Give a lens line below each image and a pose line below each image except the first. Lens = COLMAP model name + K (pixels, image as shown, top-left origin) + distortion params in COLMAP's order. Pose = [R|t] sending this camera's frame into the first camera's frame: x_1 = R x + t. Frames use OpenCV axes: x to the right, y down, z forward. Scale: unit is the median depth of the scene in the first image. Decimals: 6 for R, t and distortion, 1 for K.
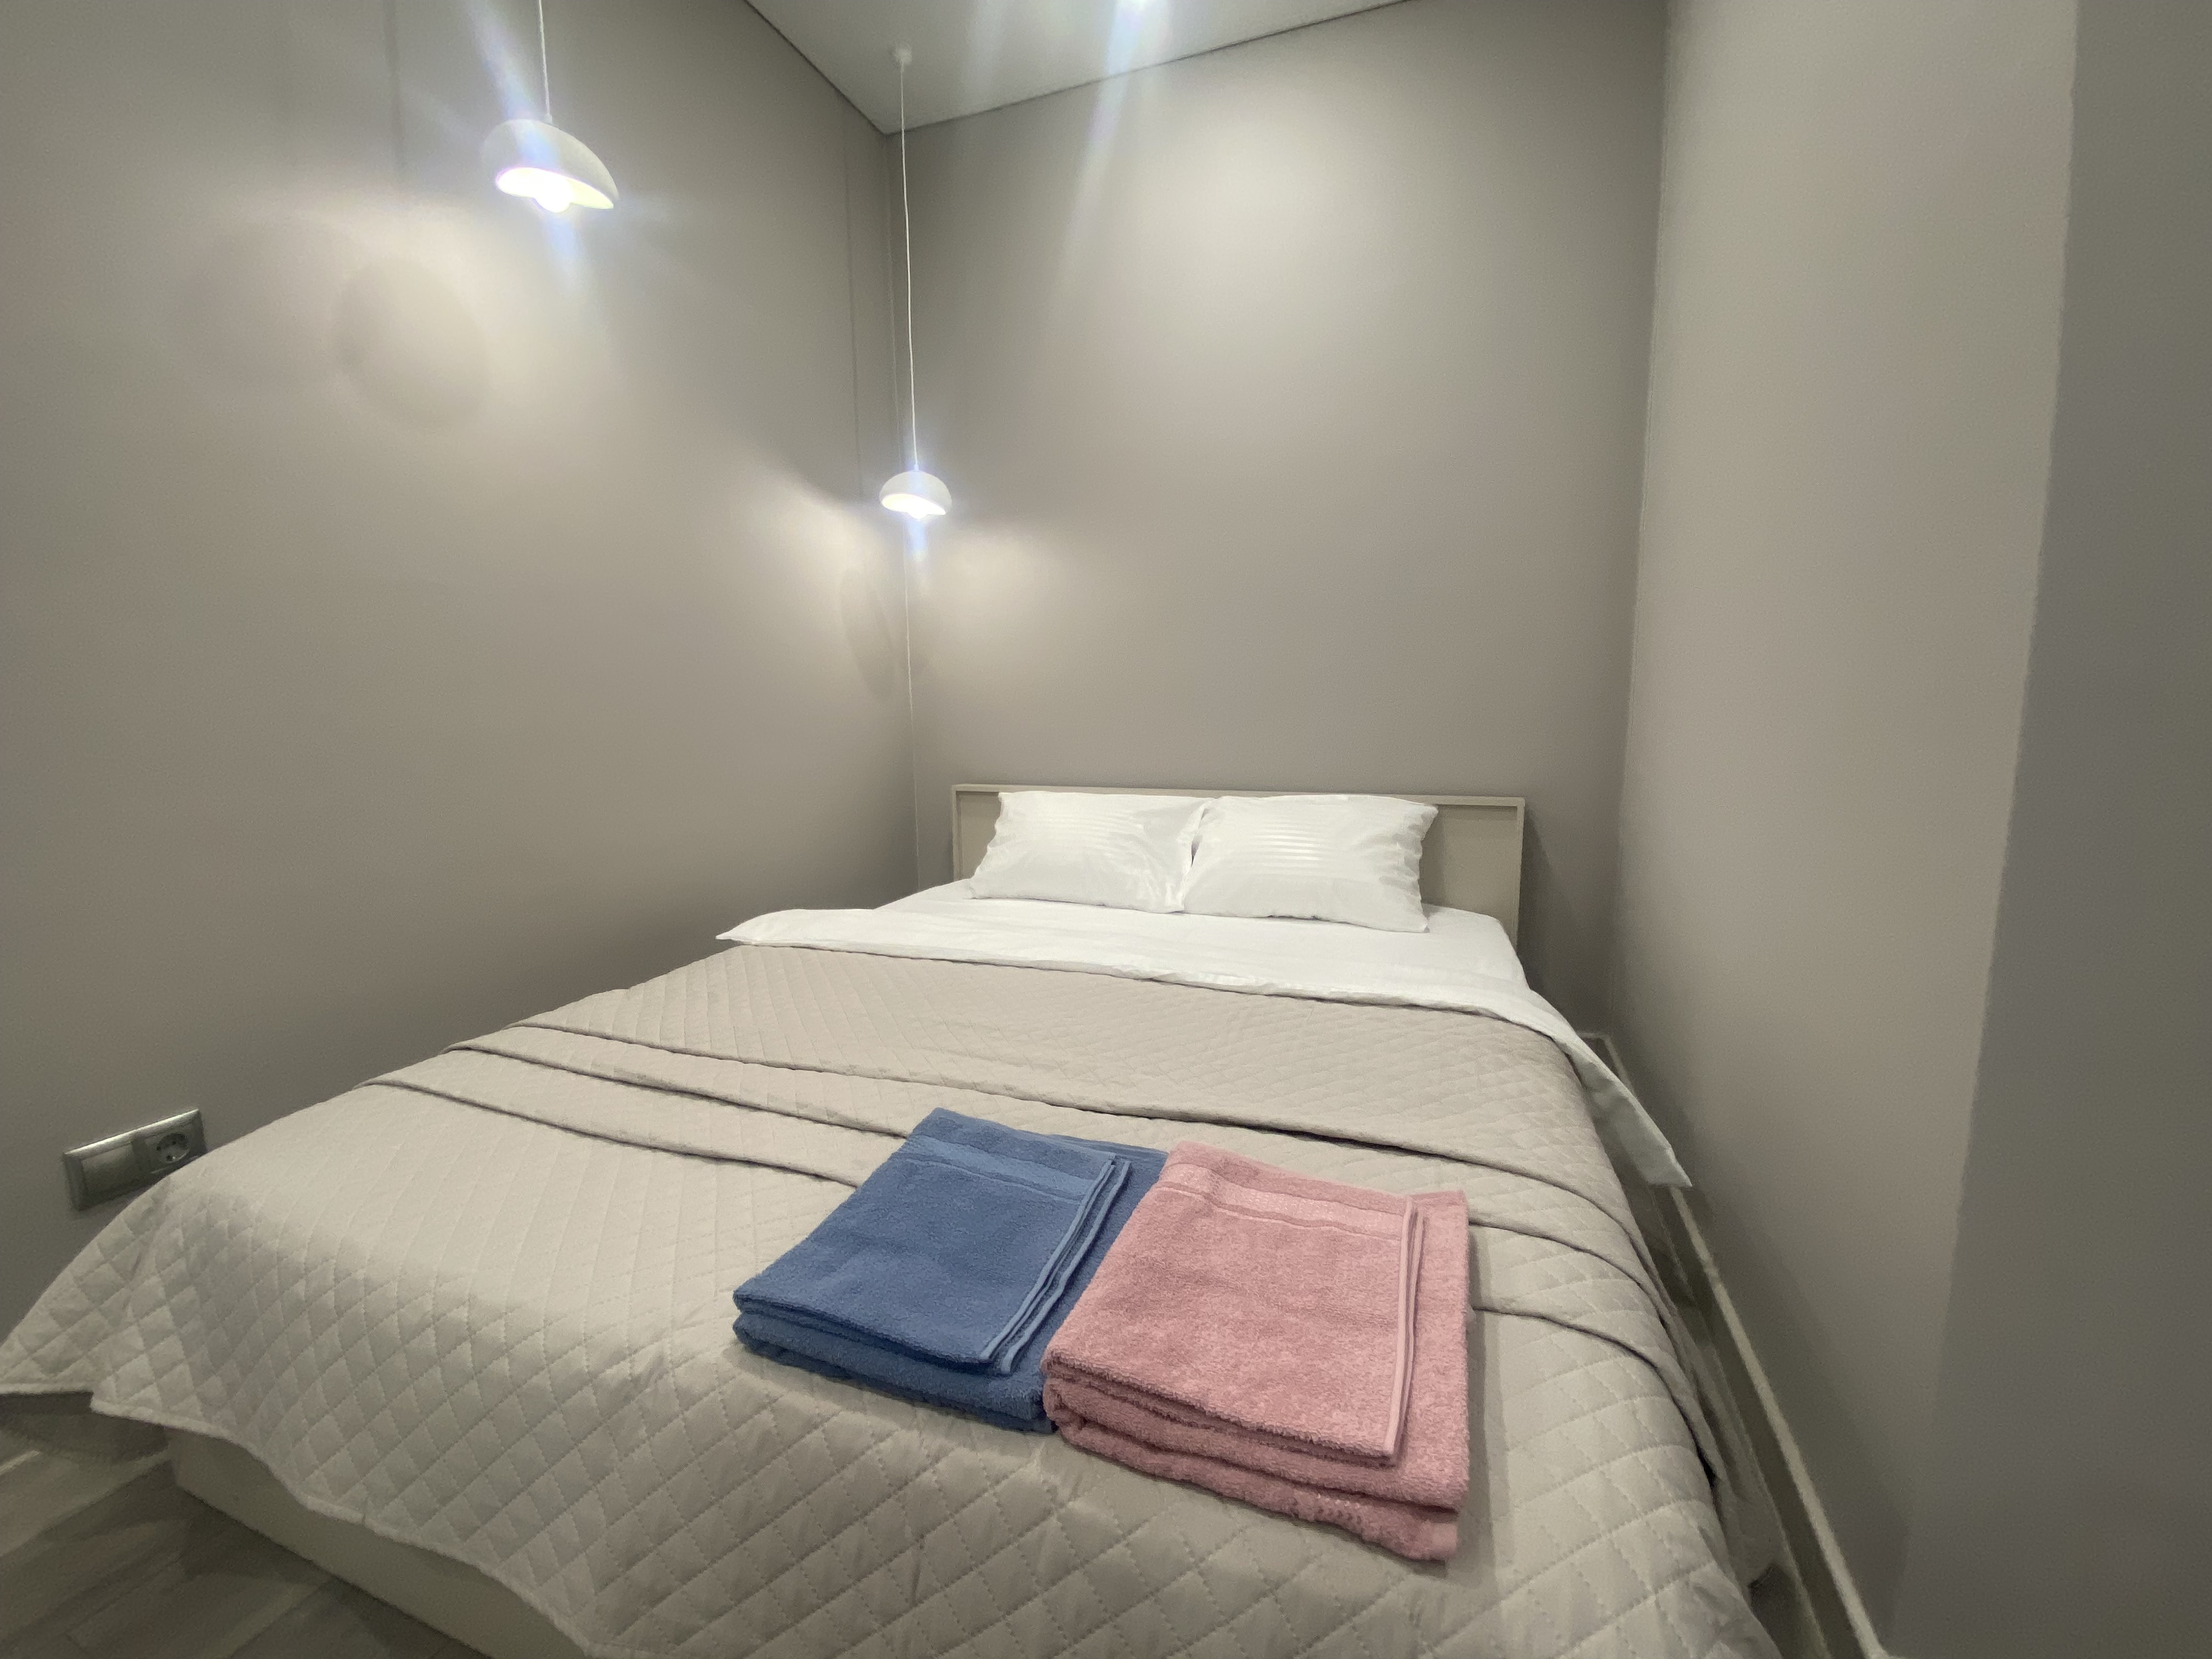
lens RADIAL K [[903.3, 0, 1092.5], [0, 903.3, 830.8], [0, 0, 1]] dist [0.000803, -0.014072]
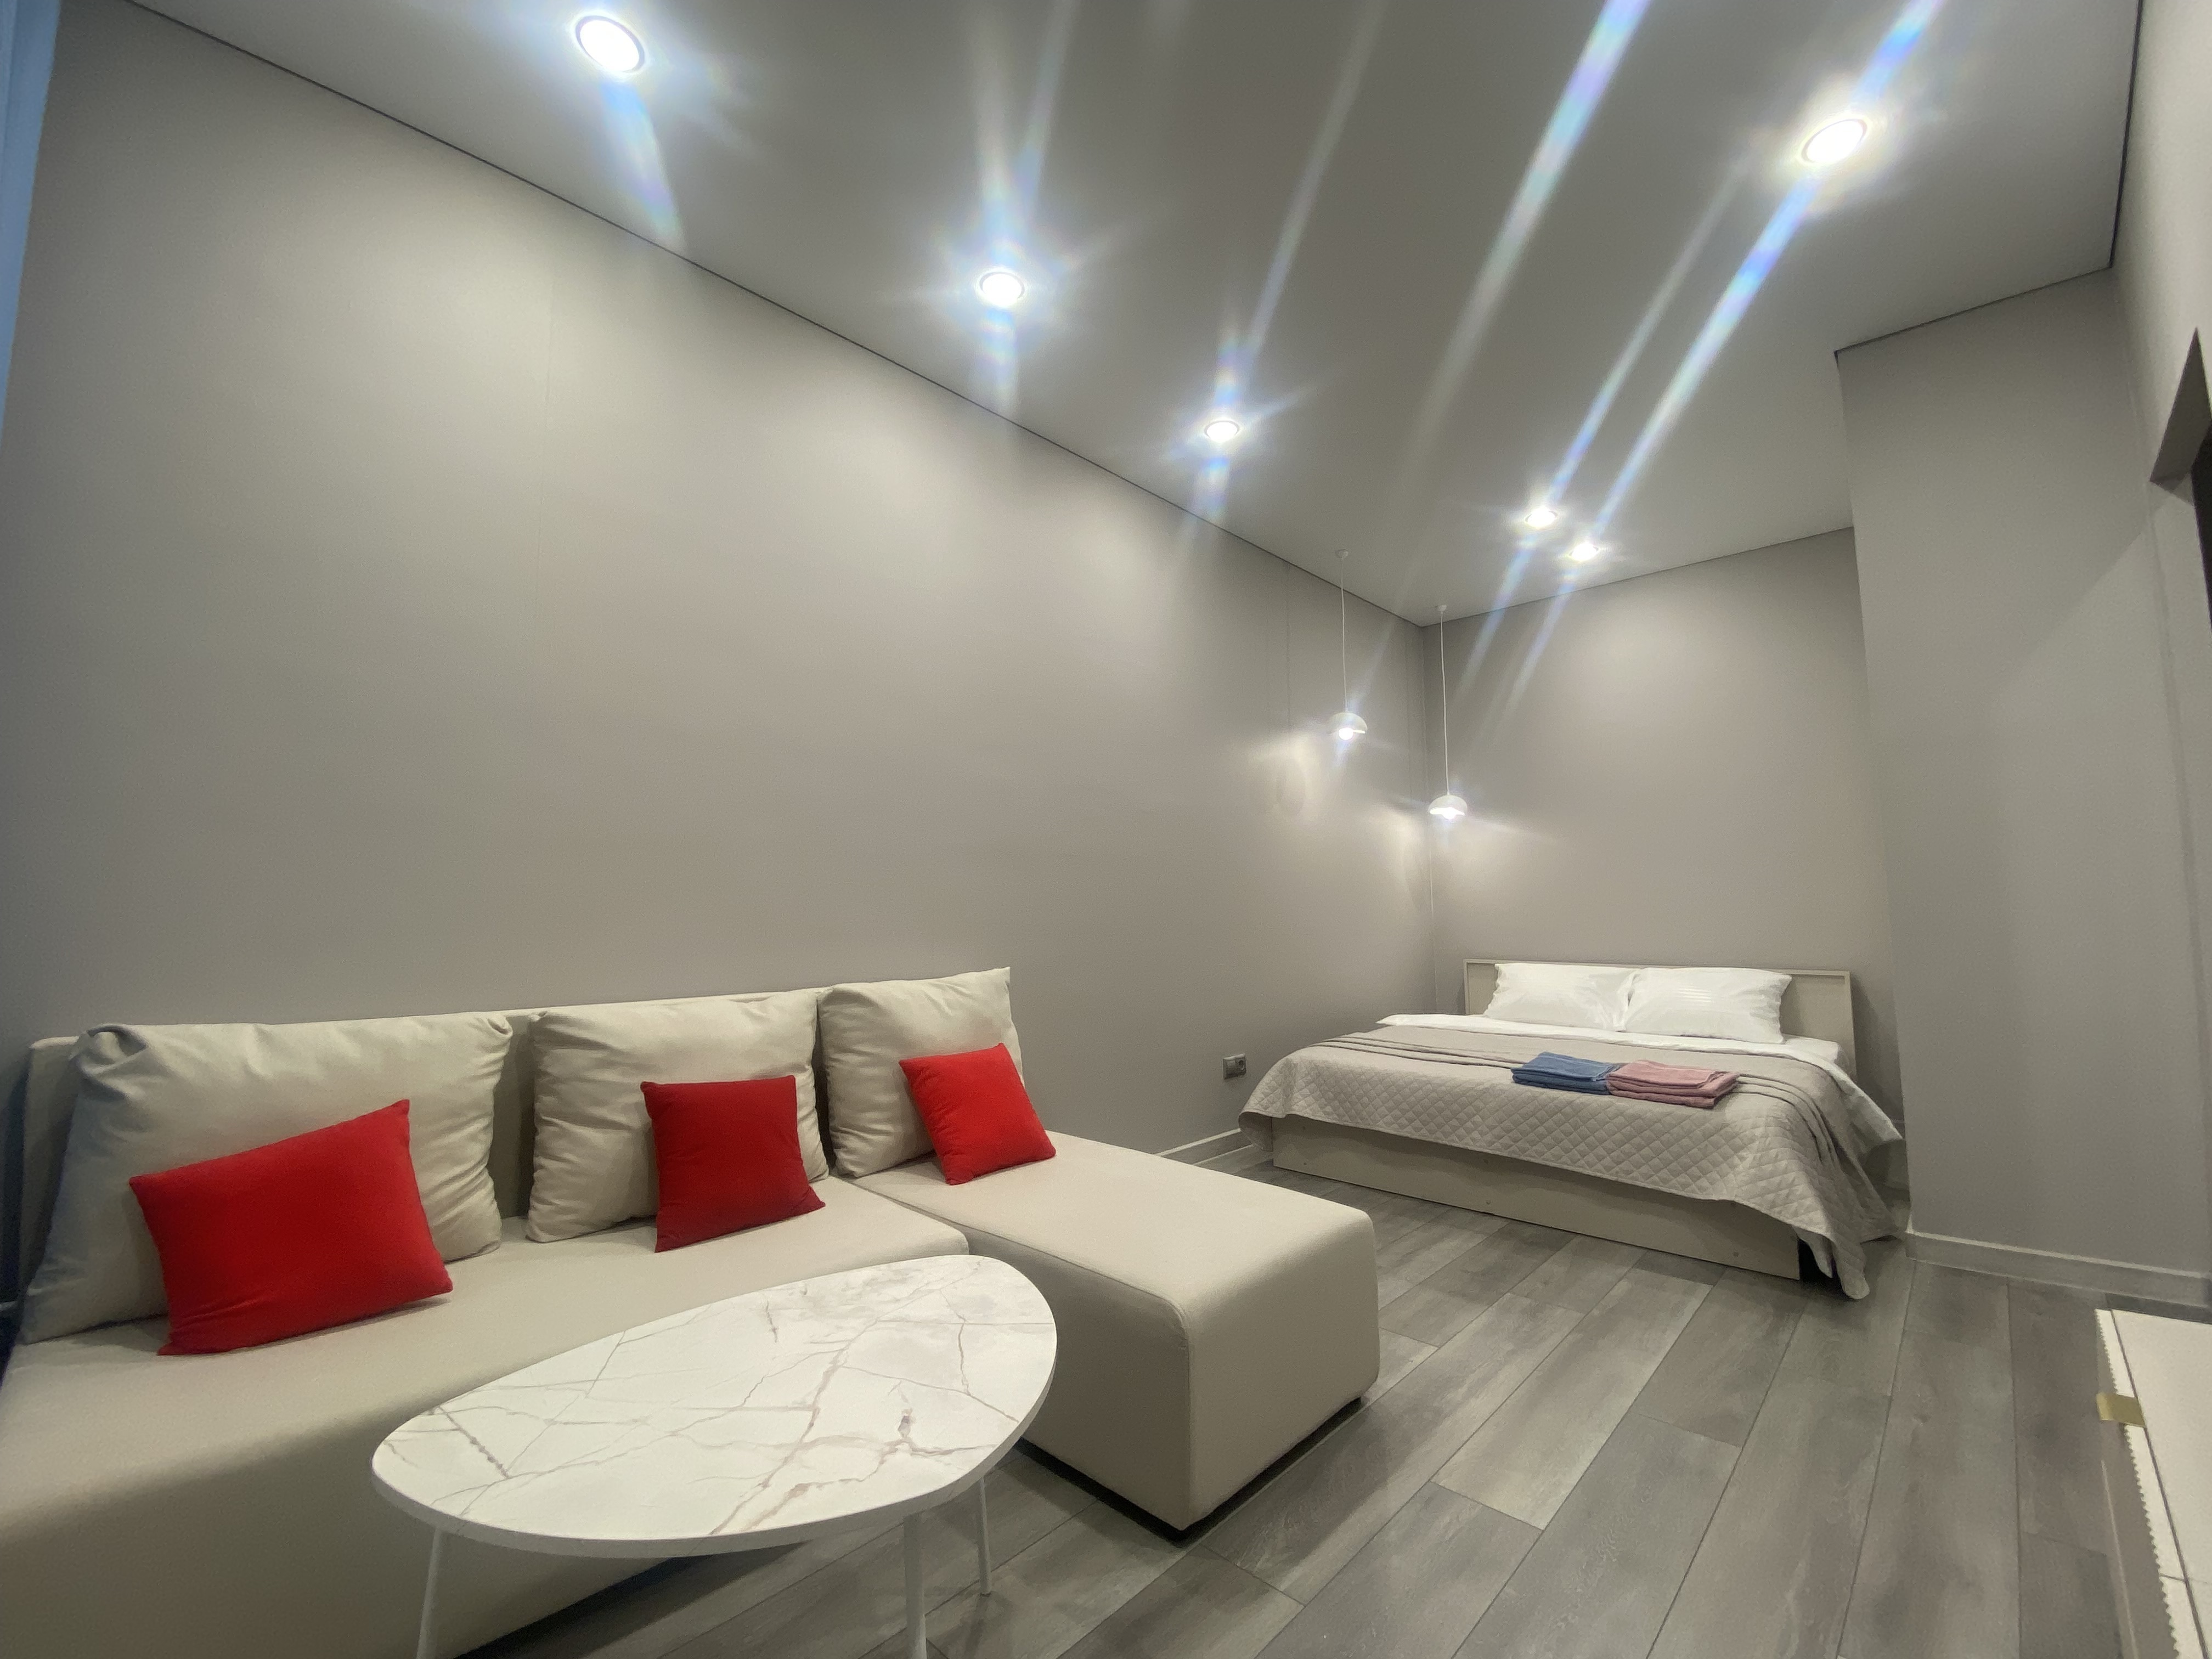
lens RADIAL K [[903.3, 0, 1092.5], [0, 903.3, 830.8], [0, 0, 1]] dist [0.000803, -0.014072]
pose [[0.919852, -0.027246, -0.391319, -0.168795], [-0.056927, 0.977752, -0.201892, 0.130496], [0.388113, 0.207987, 0.897836, -1.150779]]
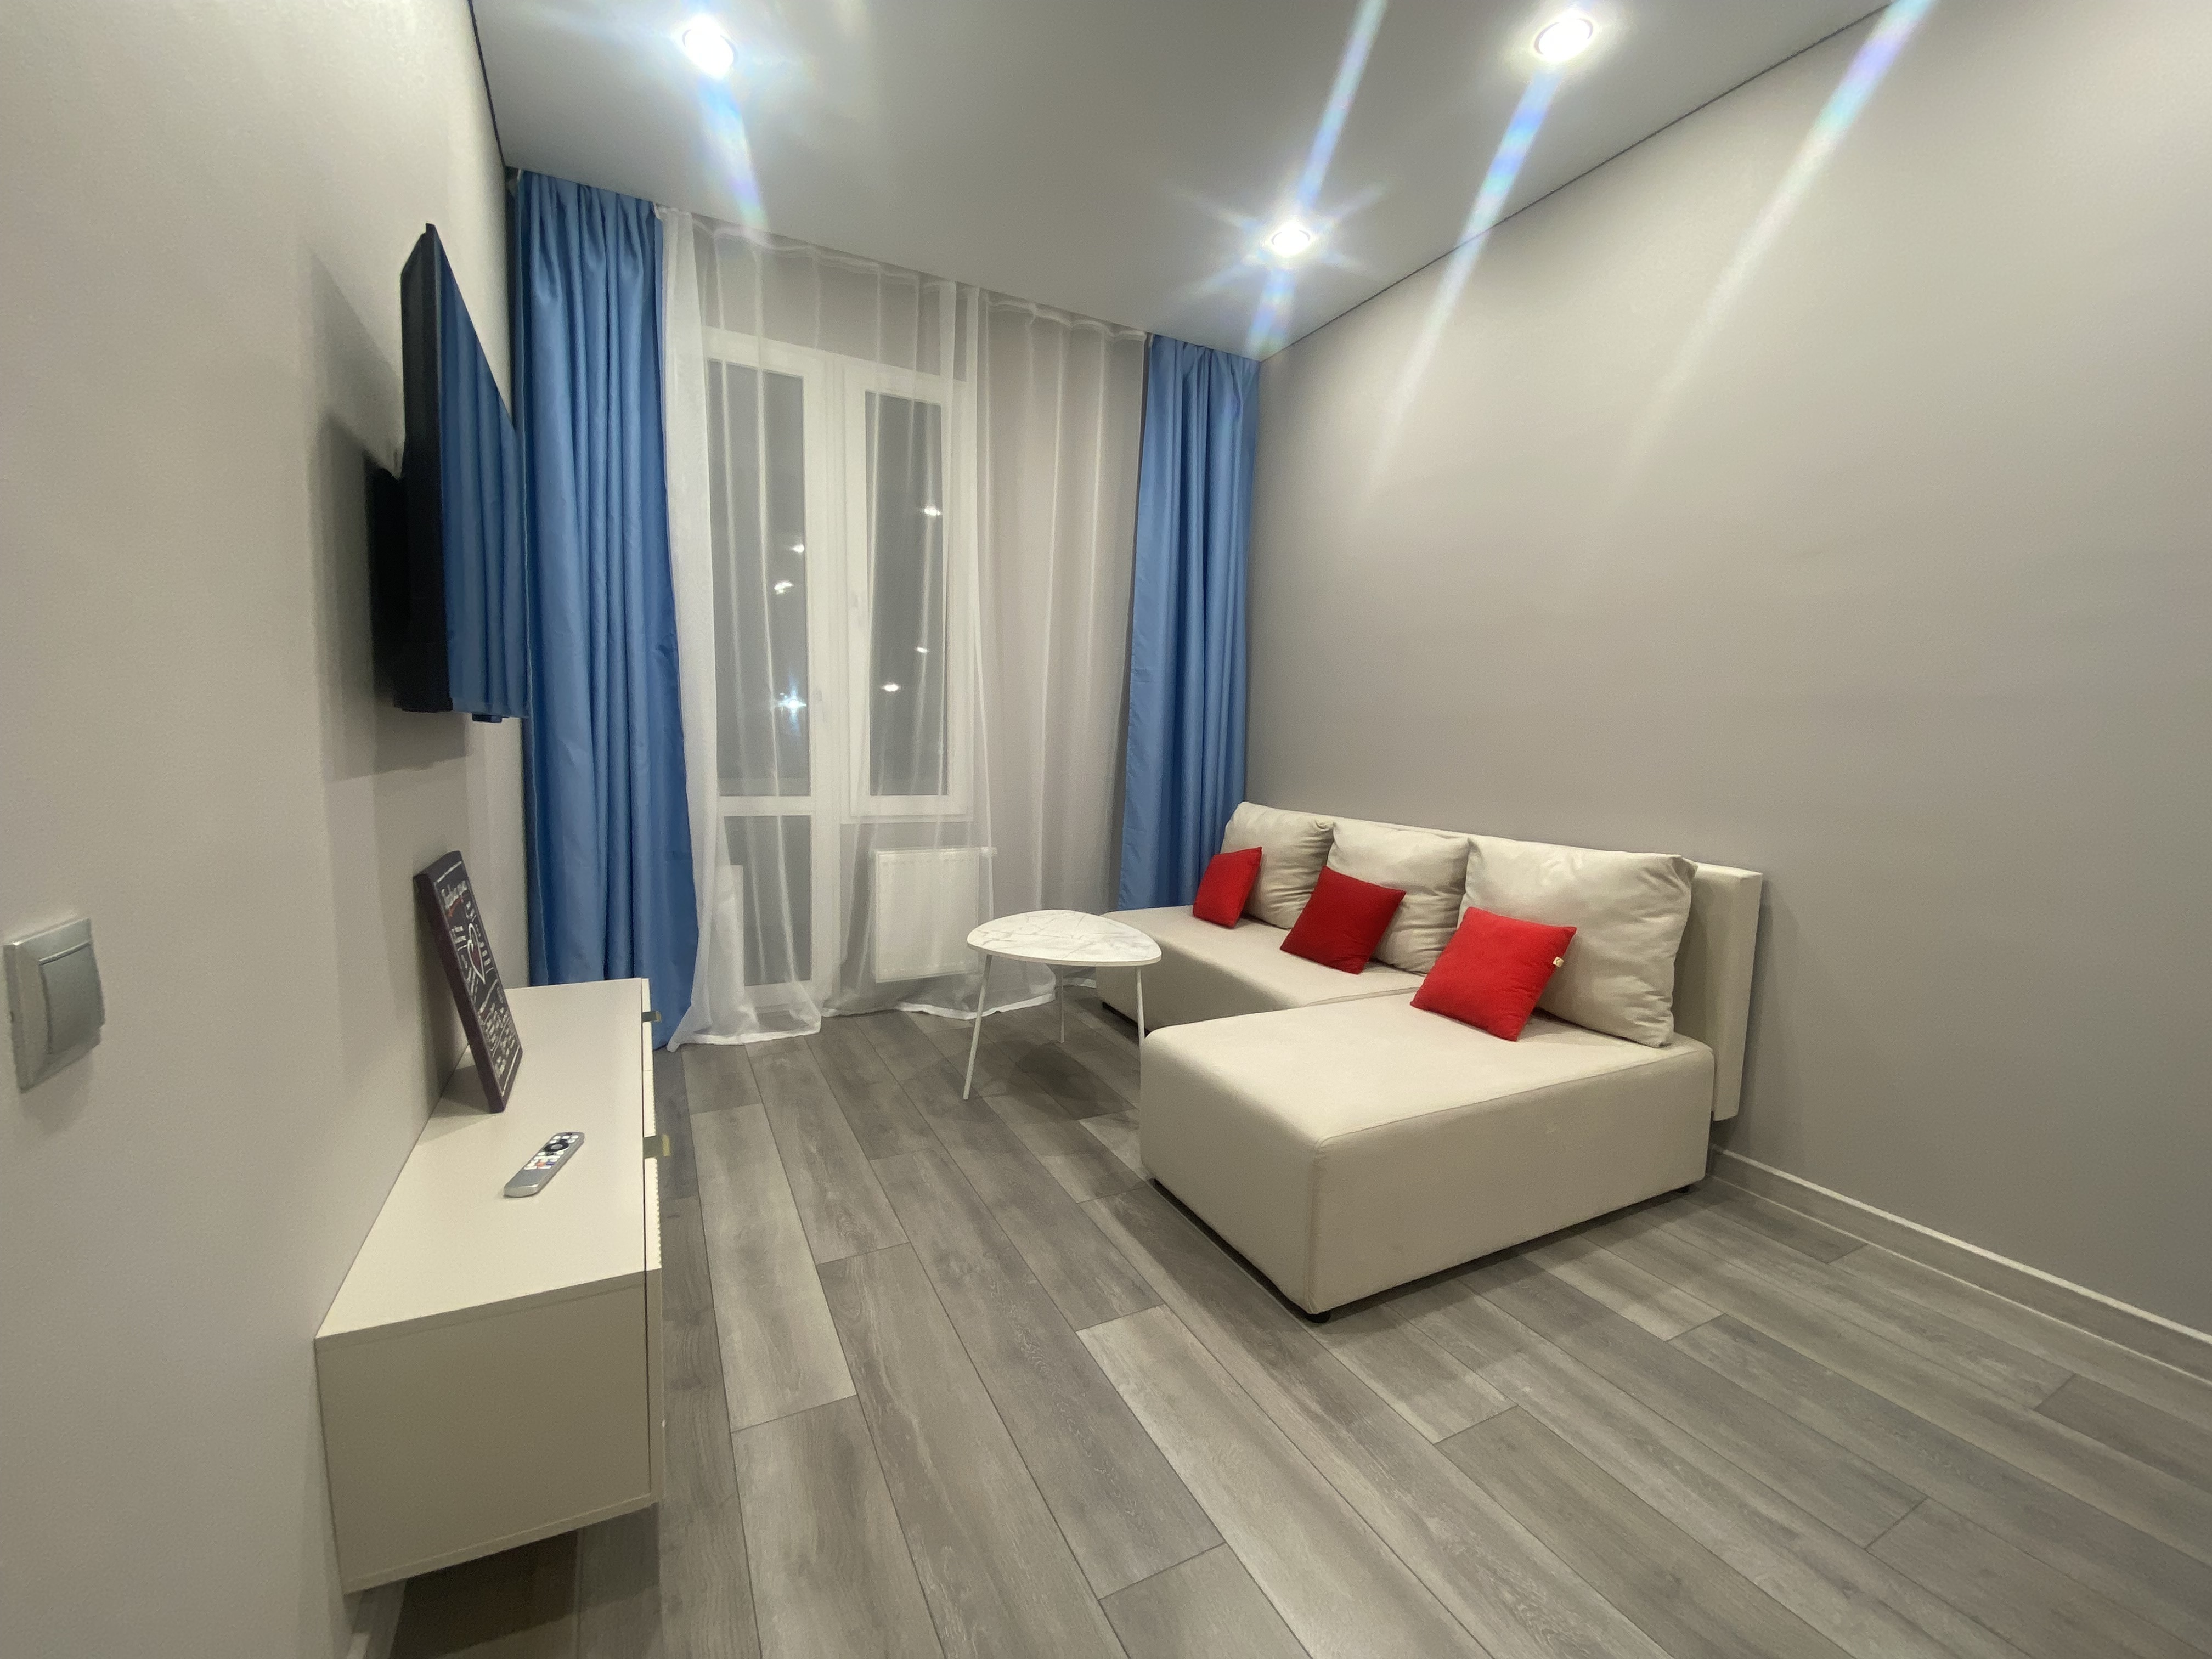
lens RADIAL K [[896.8, 0, 1109.5], [0, 896.8, 831.3], [0, 0, 1]] dist [0.026317, -0.024649]
pose [[-0.656191, 0.074338, -0.750925, 0.350752], [-0.114732, 0.973737, 0.196653, -0.063257], [0.745822, 0.215197, -0.630428, 0.018816]]
